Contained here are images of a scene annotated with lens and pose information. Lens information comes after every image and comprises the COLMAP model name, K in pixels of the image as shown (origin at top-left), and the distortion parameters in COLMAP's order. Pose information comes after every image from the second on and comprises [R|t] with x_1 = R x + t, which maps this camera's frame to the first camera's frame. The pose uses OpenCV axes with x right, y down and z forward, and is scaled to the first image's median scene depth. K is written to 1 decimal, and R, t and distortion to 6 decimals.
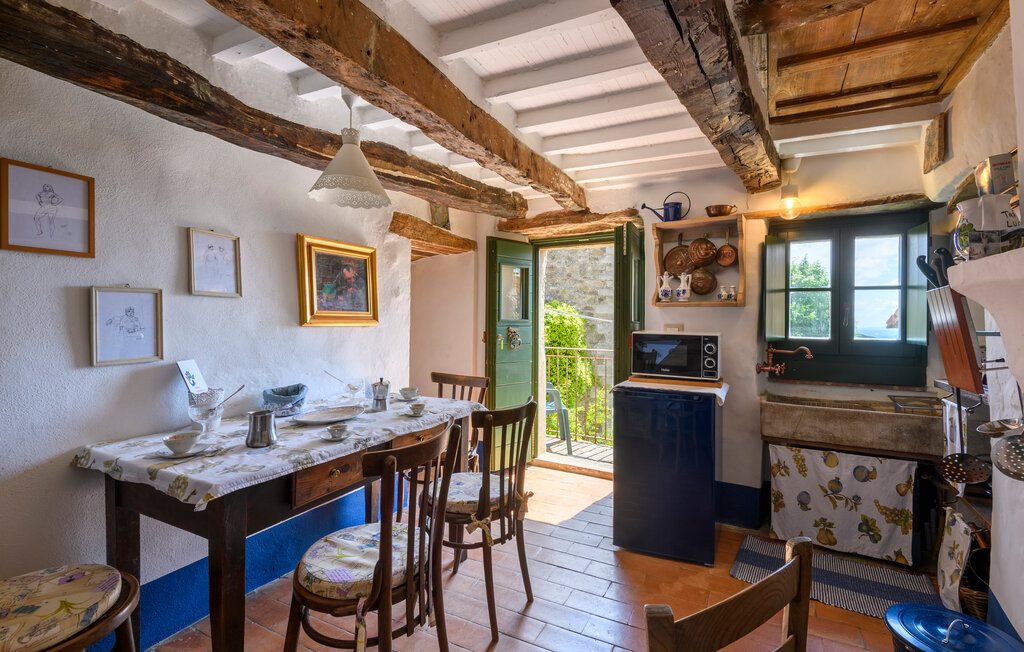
lens RADIAL K [[471.1, 0, 509.9], [0, 471.1, 323.5], [0, 0, 1]] dist [0.002476, -0.000599]
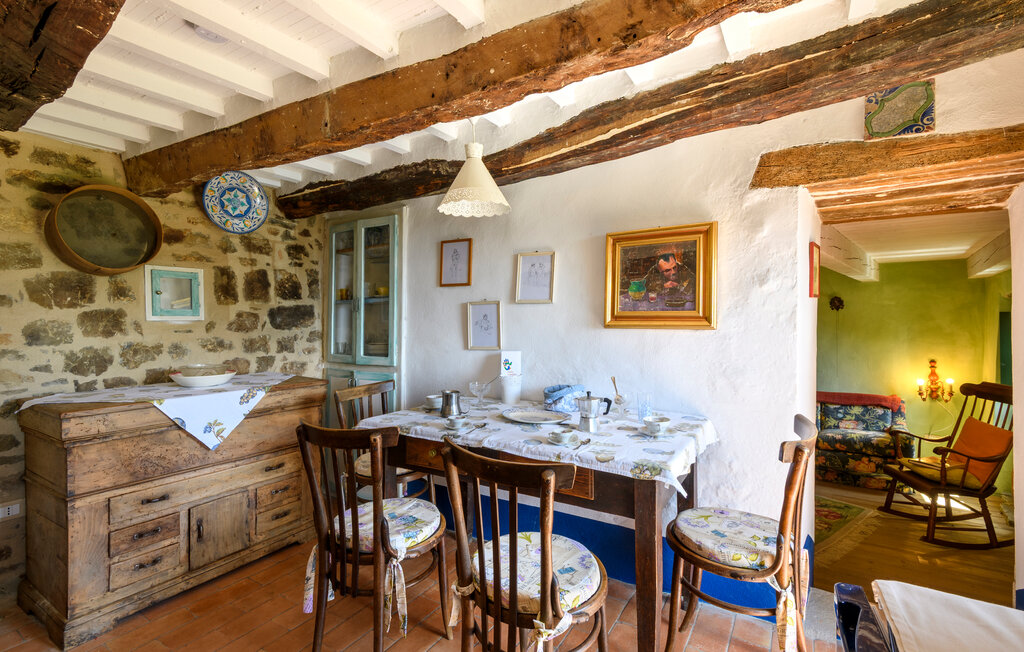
lens RADIAL K [[471.1, 0, 515.0], [0, 471.1, 327.0], [0, 0, 1]] dist [0.002476, -0.000599]
pose [[-0.079767, 0.011157, -0.996751, 0.529035], [-0.002239, 0.999933, 0.011372, -0.006575], [0.996811, 0.003139, -0.079737, 0.864440]]
